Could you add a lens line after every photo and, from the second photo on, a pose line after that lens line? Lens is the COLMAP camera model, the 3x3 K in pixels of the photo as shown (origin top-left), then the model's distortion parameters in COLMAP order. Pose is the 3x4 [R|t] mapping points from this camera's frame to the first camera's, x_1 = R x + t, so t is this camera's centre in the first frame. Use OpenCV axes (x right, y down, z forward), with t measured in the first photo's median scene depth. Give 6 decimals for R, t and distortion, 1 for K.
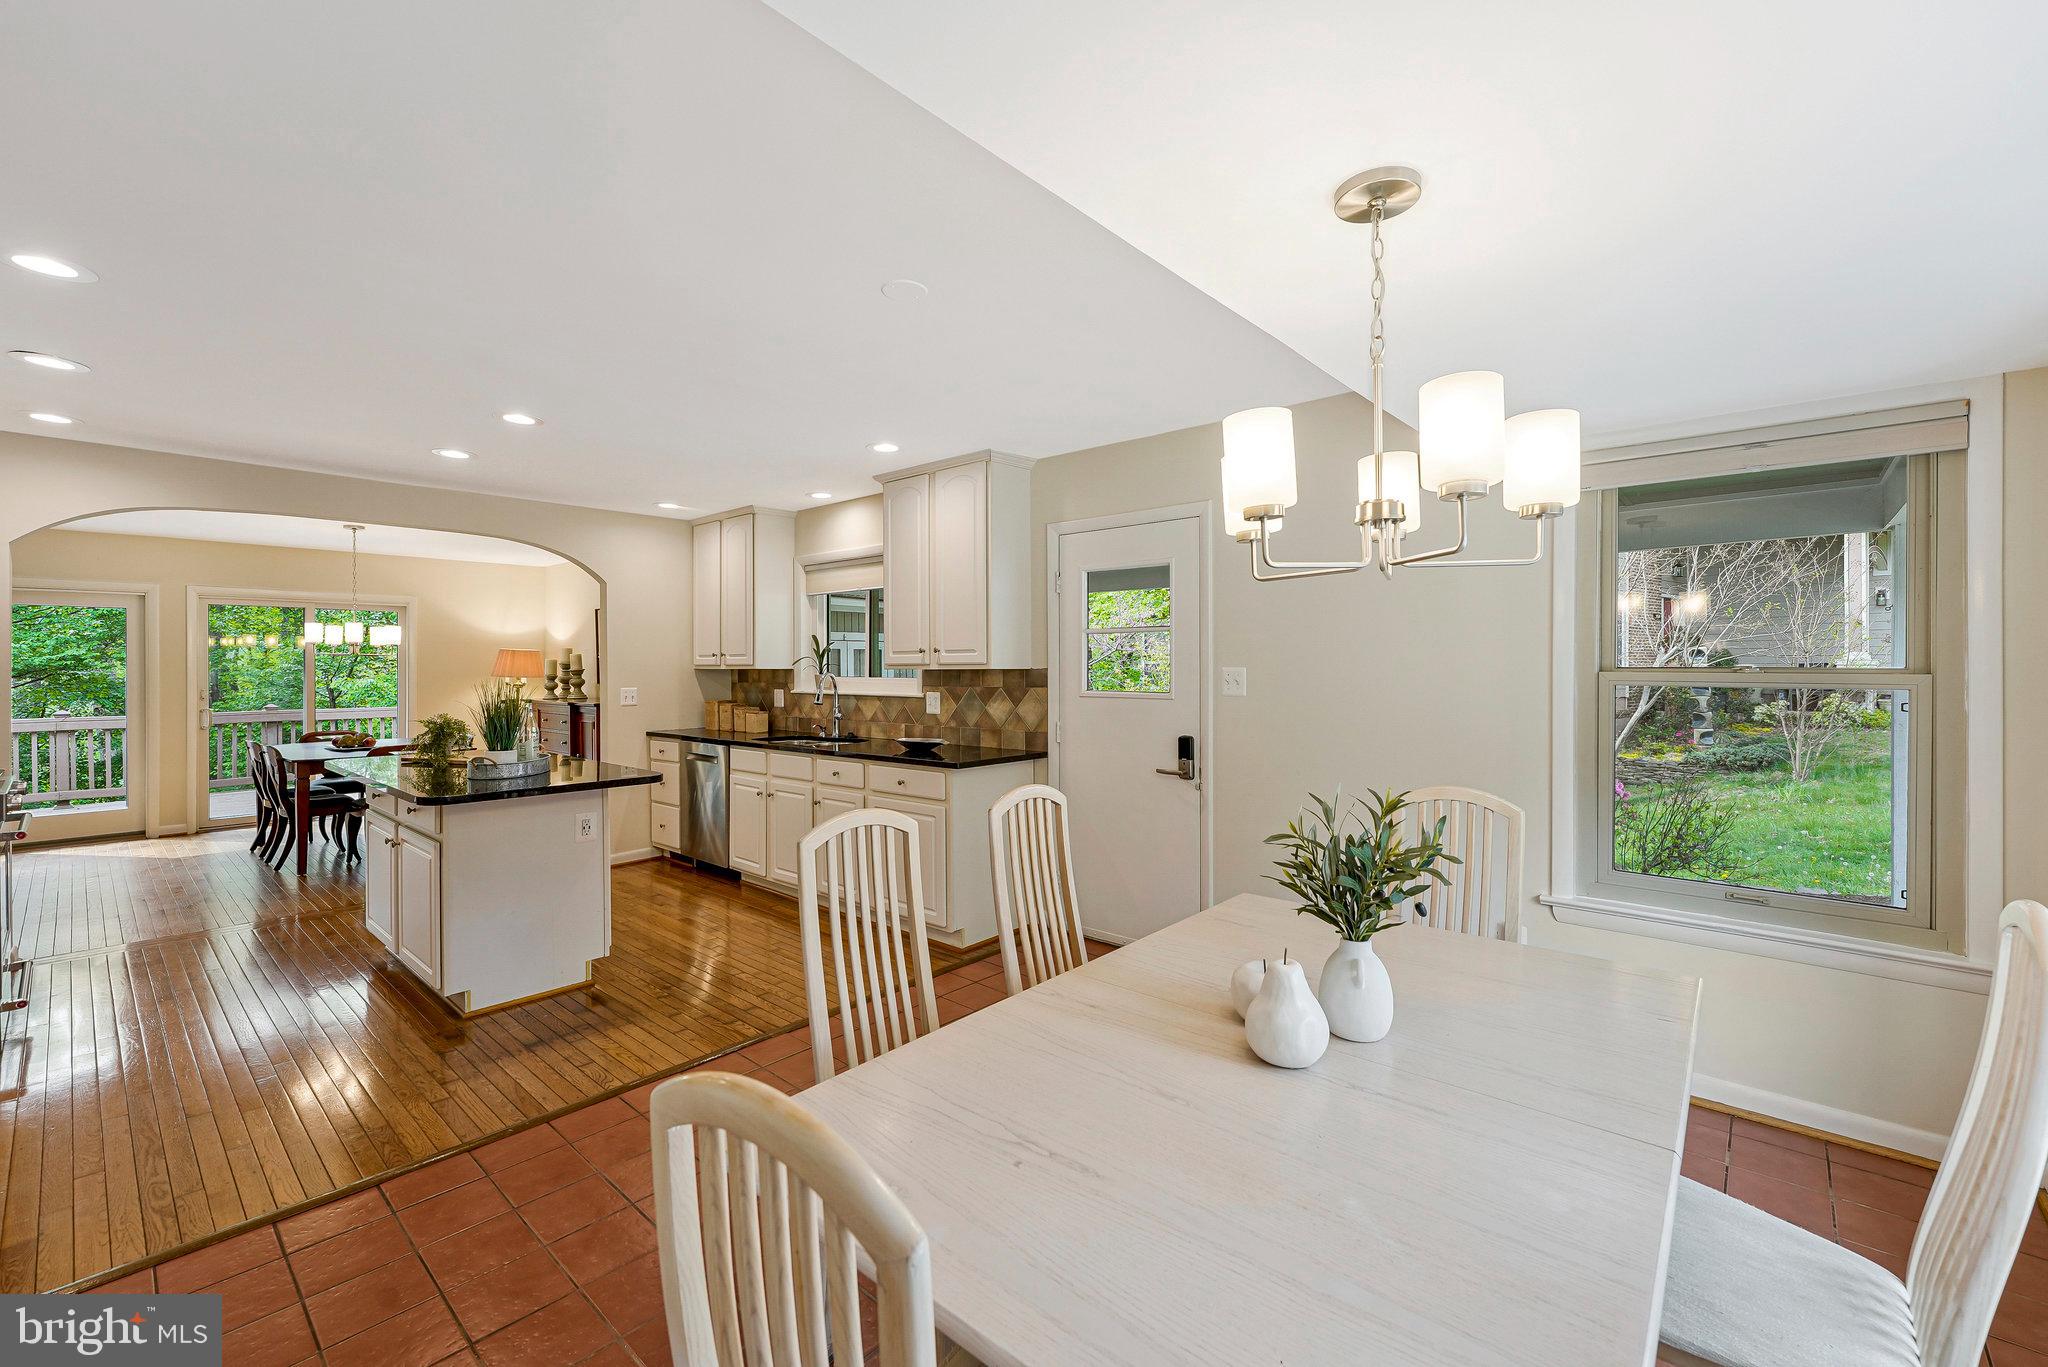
lens RADIAL K [[830.3, 0, 1024.6], [0, 830.3, 671.9], [0, 0, 1]] dist [0.001762, 0.000096]
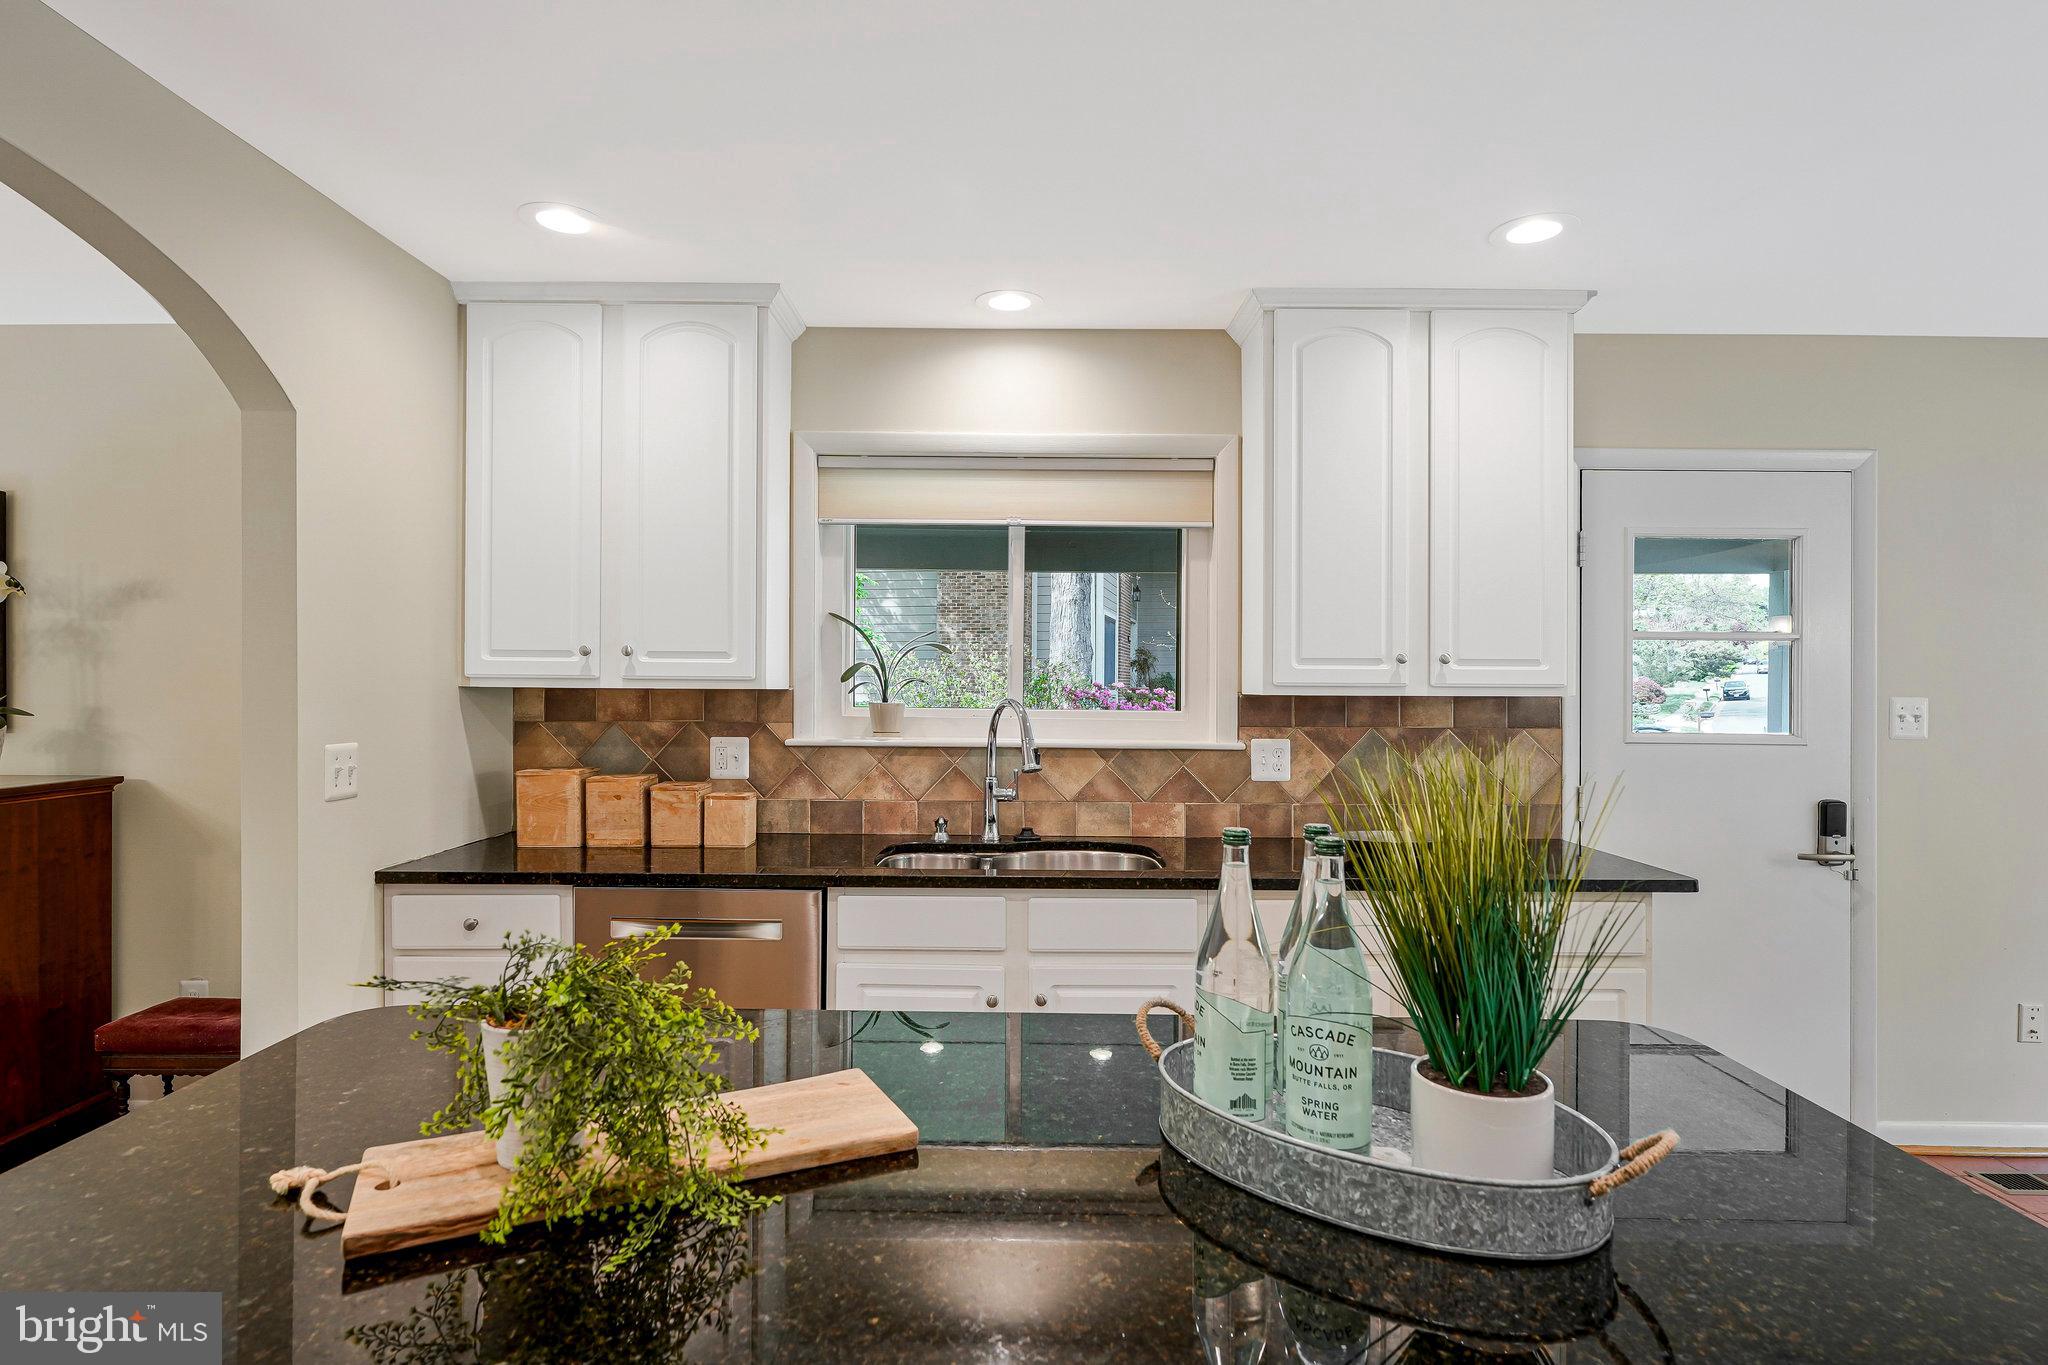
lens RADIAL K [[987.7, 0, 1022.7], [0, 987.7, 681.9], [0, 0, 1]] dist [0.000592, 0.000249]
pose [[0.754573, 0.020044, 0.655910, -0.611567], [-0.007108, 0.999724, -0.022373, 0.003863], [-0.656177, 0.012220, 0.754508, 0.625924]]
